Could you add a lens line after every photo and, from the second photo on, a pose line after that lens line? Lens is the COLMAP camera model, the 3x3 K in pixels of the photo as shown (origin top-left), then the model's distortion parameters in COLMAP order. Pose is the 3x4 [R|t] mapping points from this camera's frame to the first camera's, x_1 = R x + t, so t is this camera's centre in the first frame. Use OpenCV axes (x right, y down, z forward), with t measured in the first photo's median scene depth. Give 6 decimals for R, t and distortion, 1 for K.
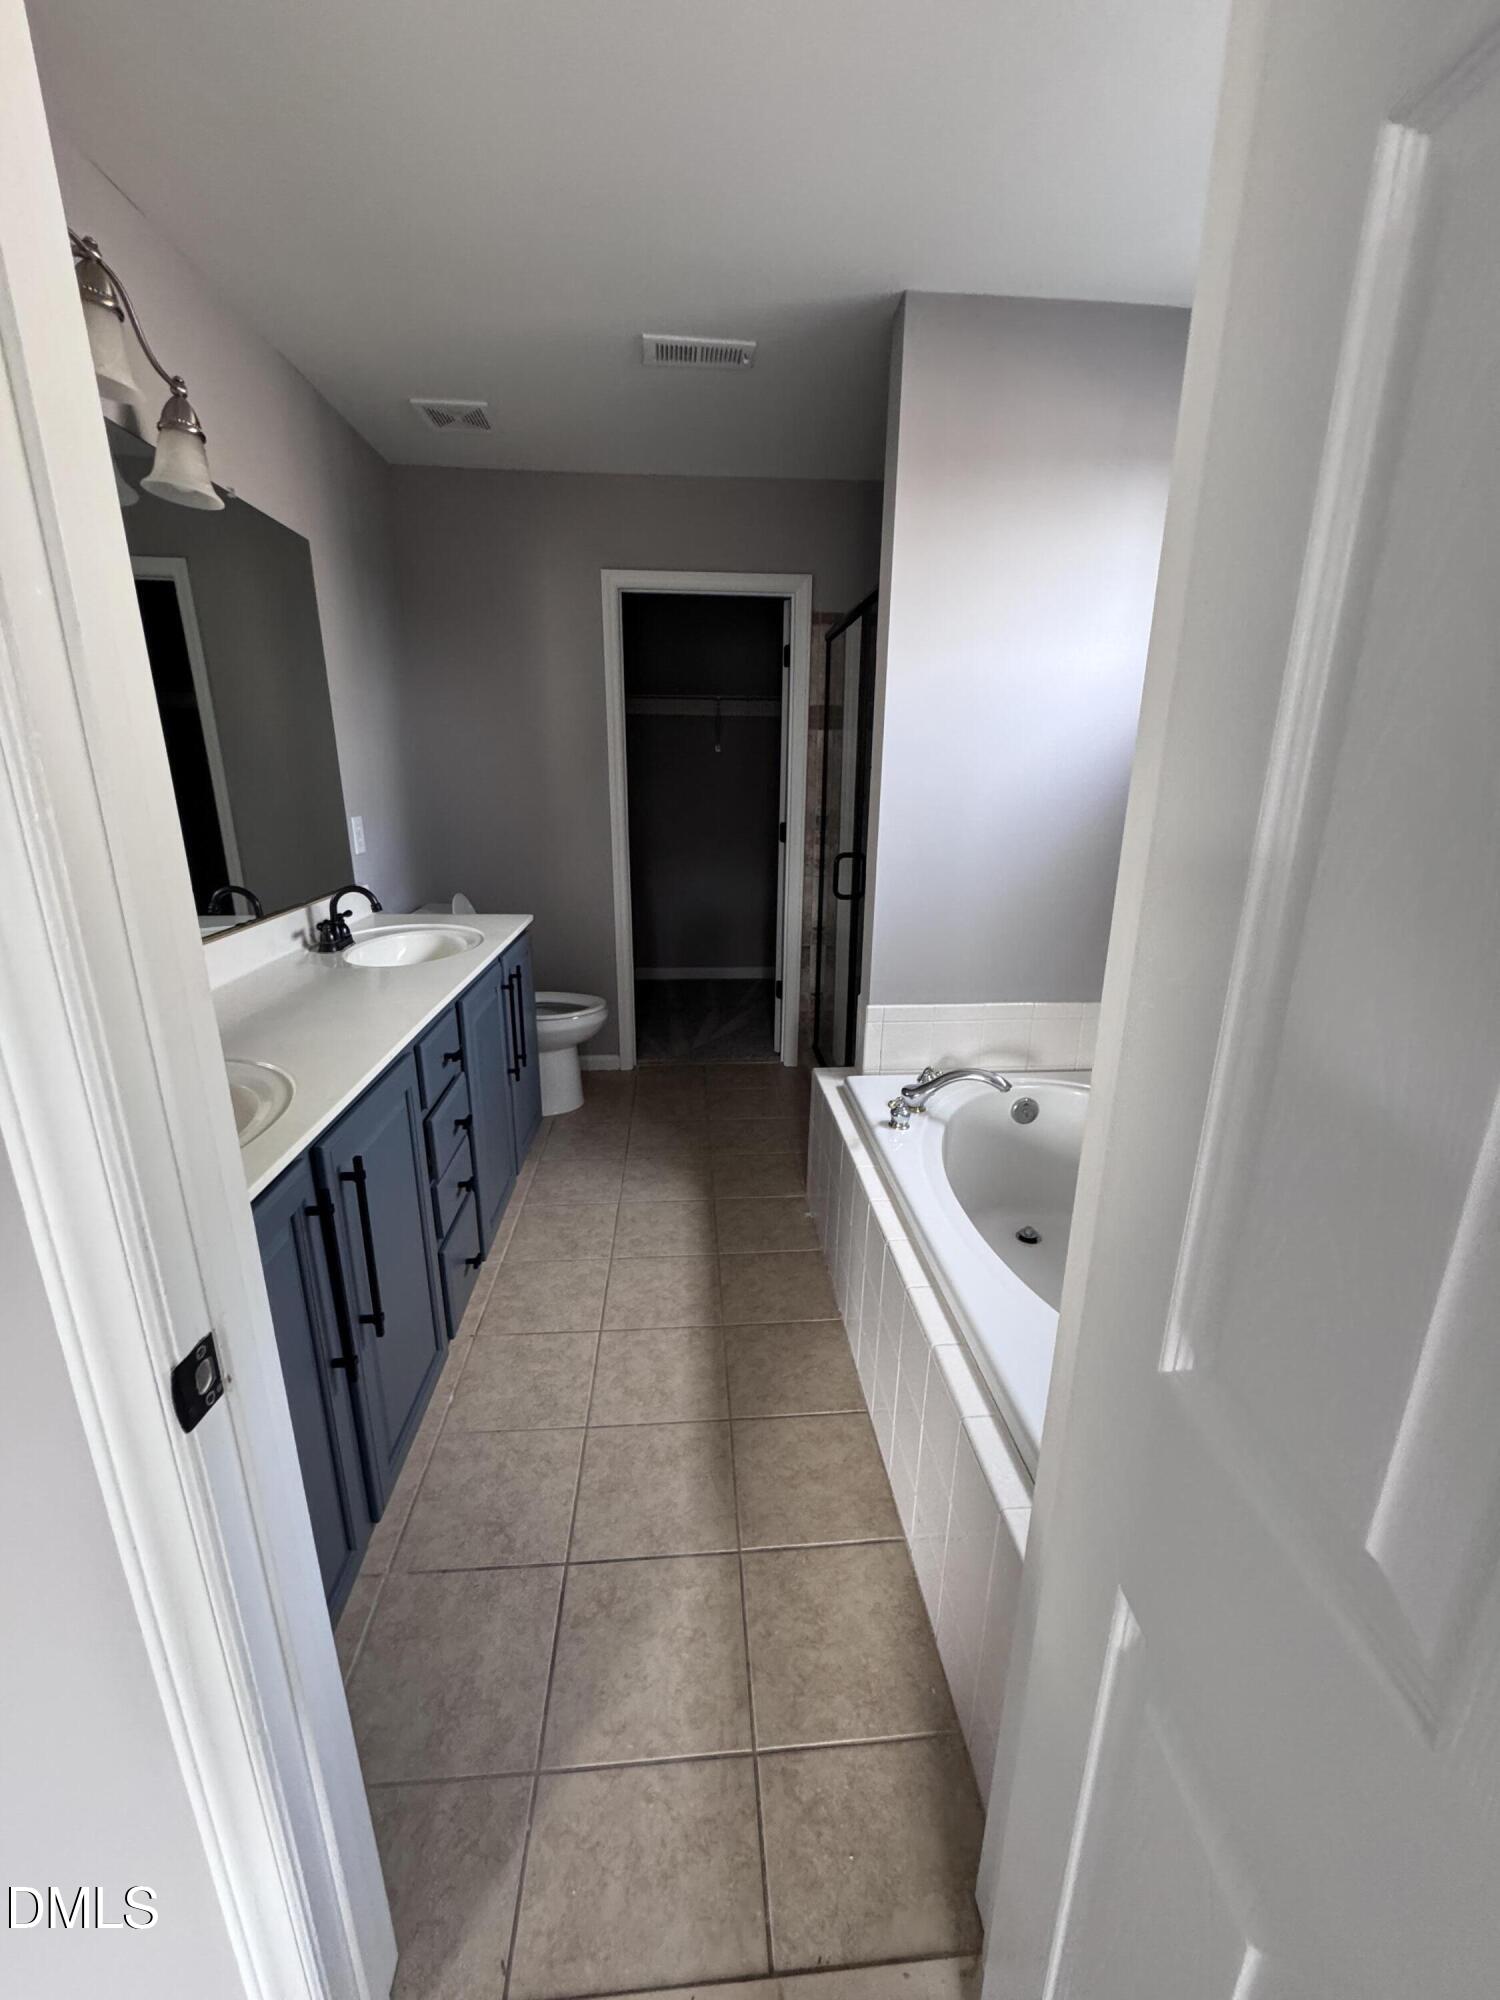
lens RADIAL K [[801.6, 0, 750.0], [0, 801.6, 1000.0], [0, 0, 1]] dist [-0.003595, 0.000716]
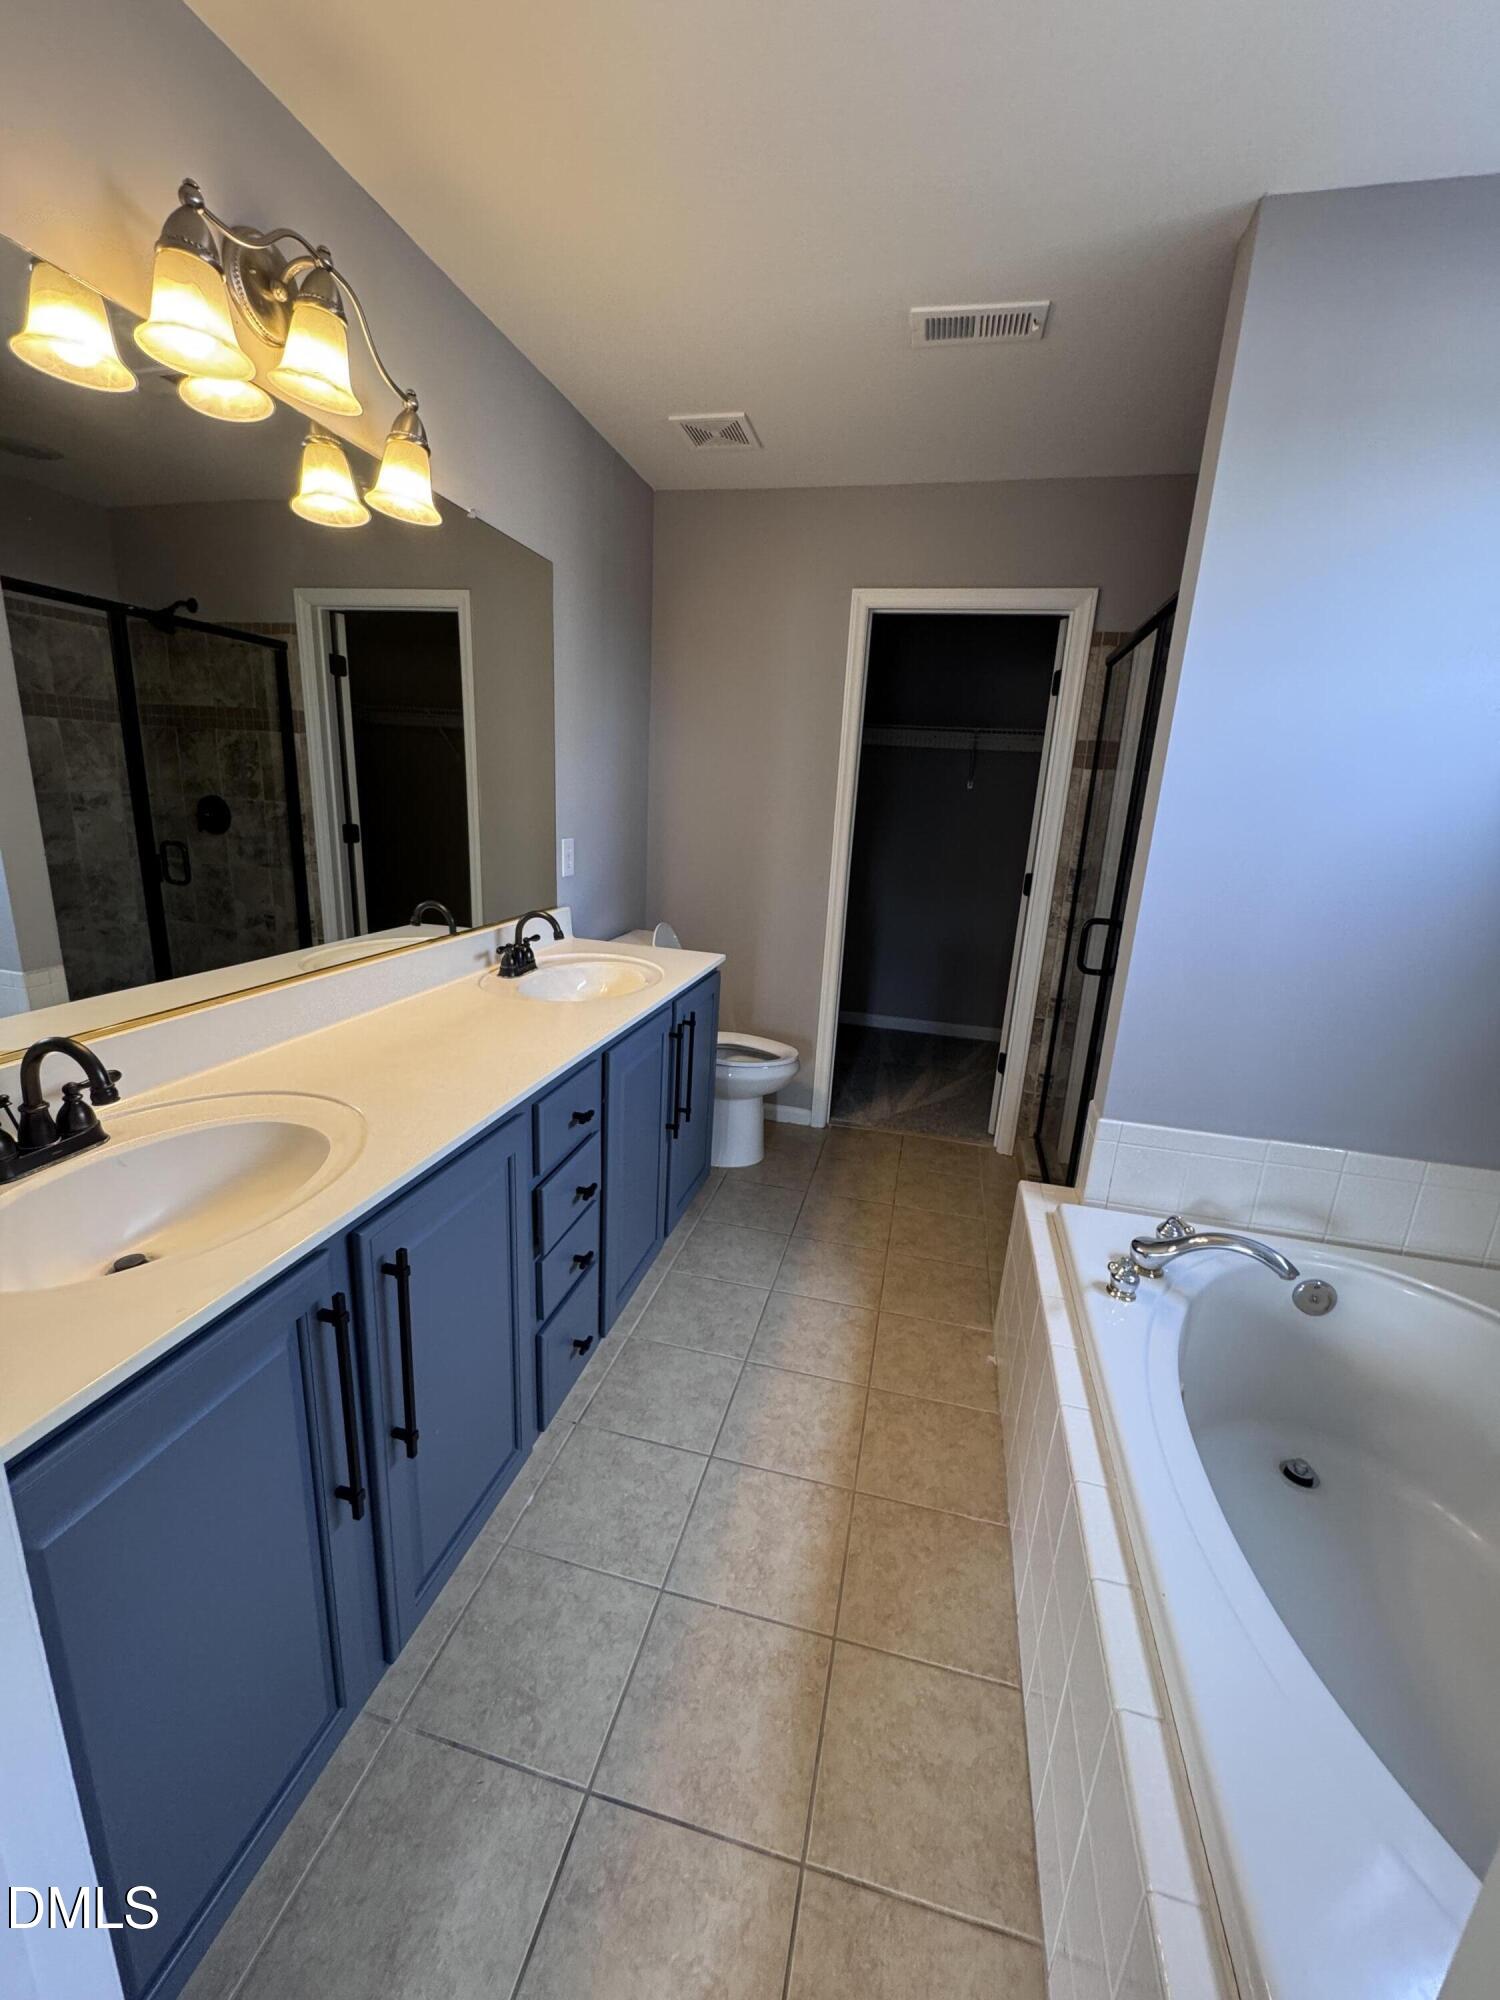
lens RADIAL K [[801.6, 0, 750.0], [0, 801.6, 1000.0], [0, 0, 1]] dist [-0.003595, 0.000716]
pose [[0.948957, 0.119837, -0.291752, 0.037441], [-0.130252, 0.991344, -0.016468, -0.051452], [0.287253, 0.053629, 0.956352, 0.149309]]
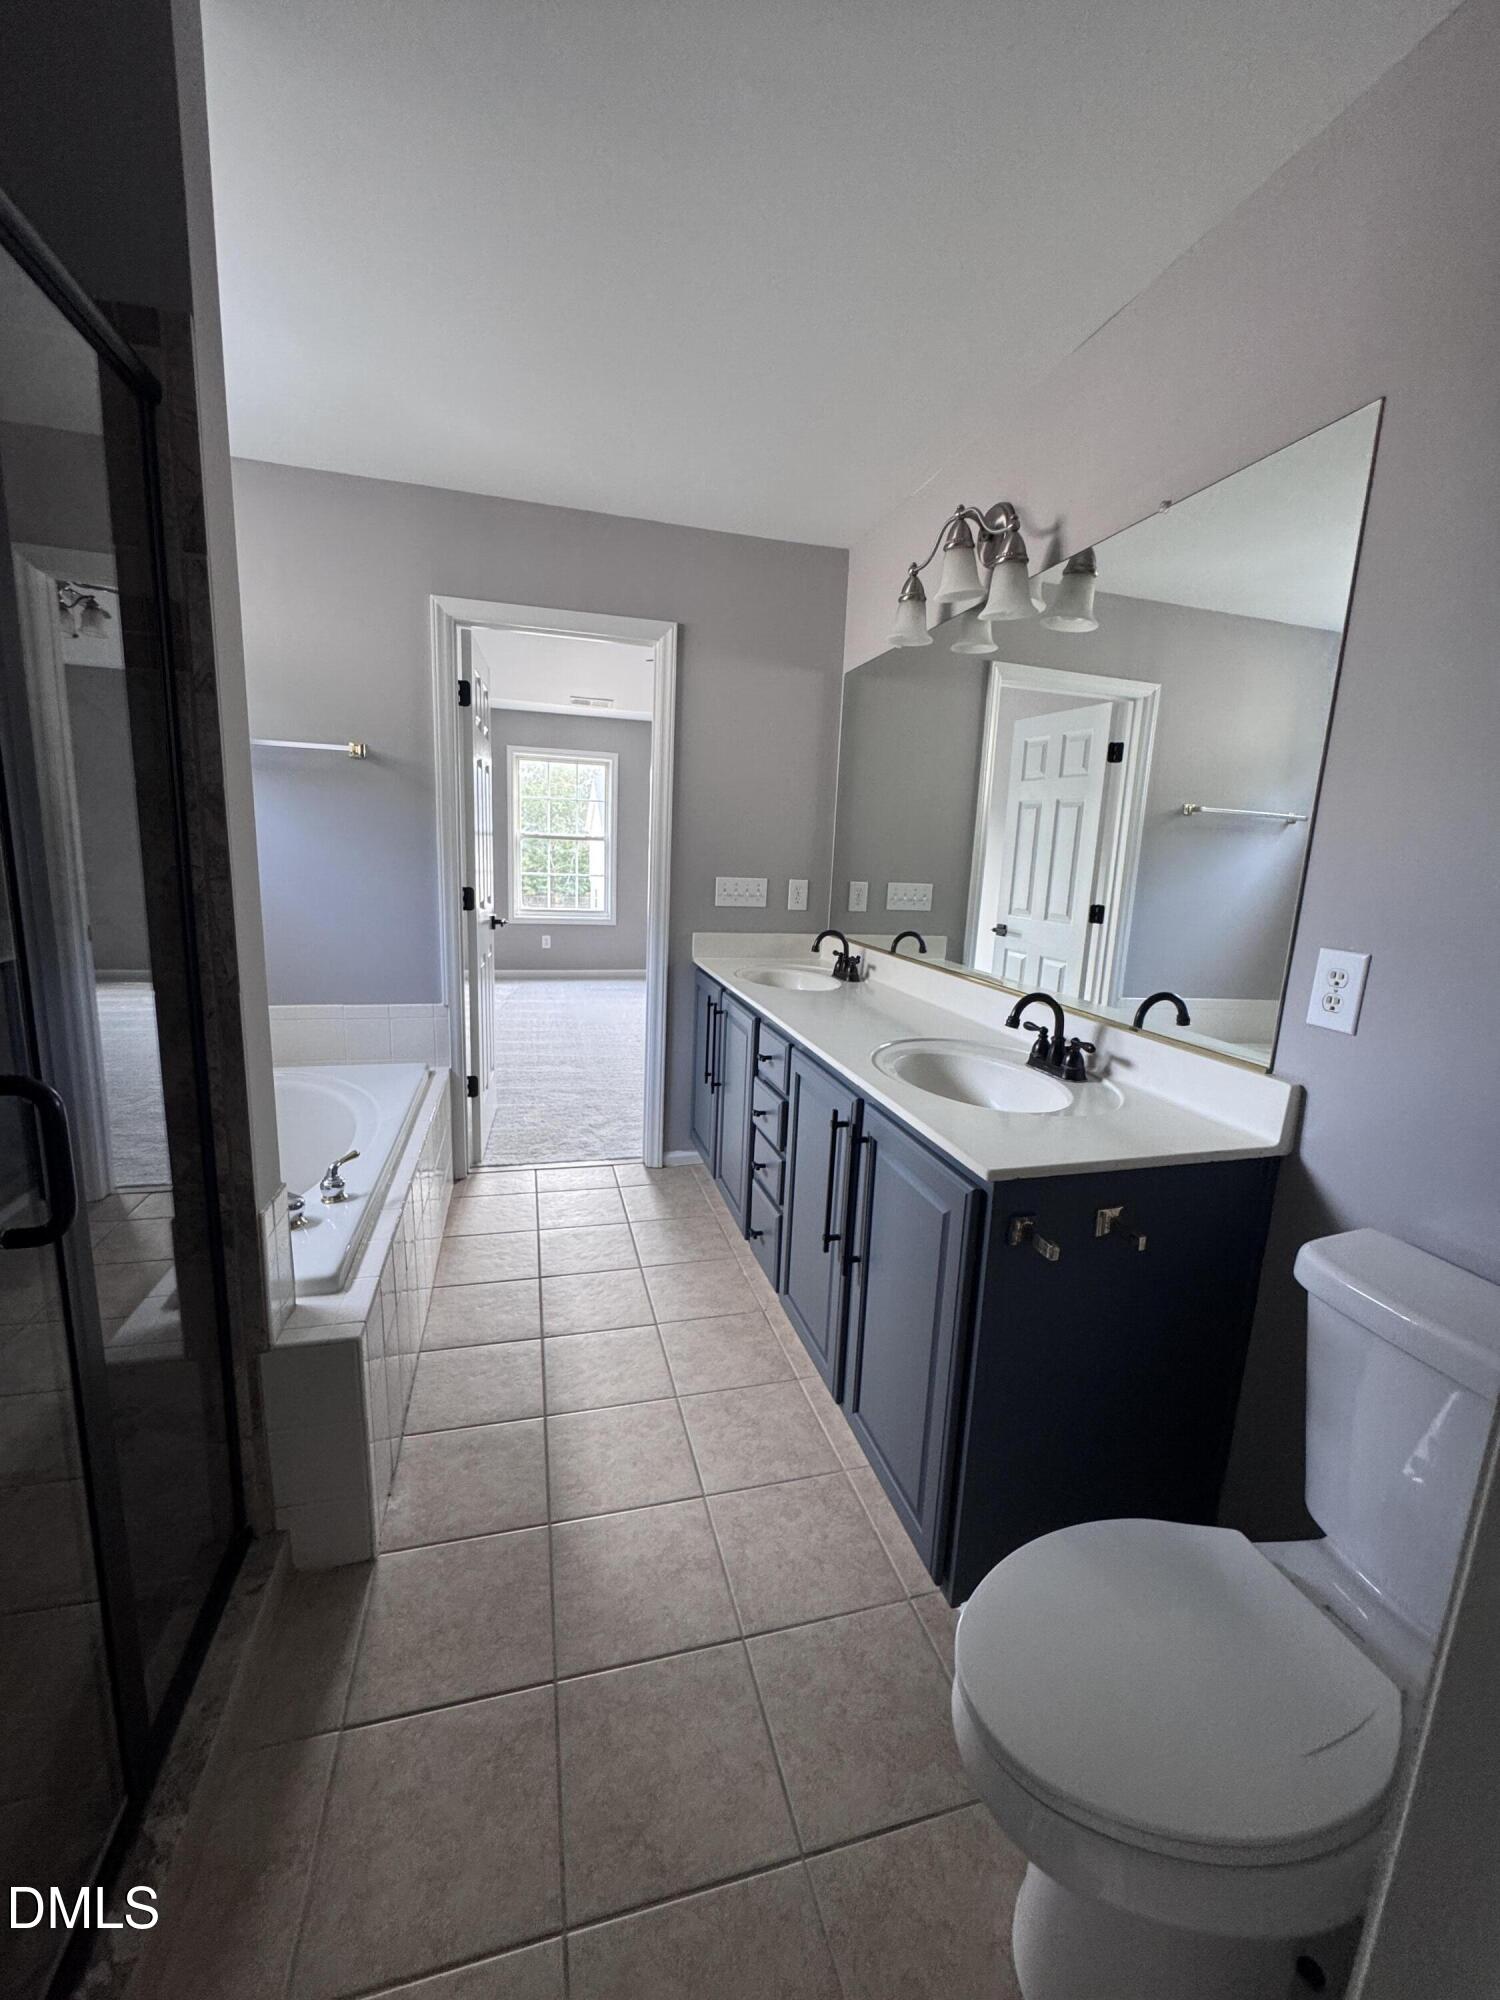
lens RADIAL K [[801.6, 0, 750.0], [0, 801.6, 1000.0], [0, 0, 1]] dist [-0.003595, 0.000716]
pose [[-0.980785, -0.016198, -0.194418, -0.079969], [-0.103174, 0.888852, 0.446426, -0.427954], [0.165578, 0.457907, -0.873444, 1.552455]]
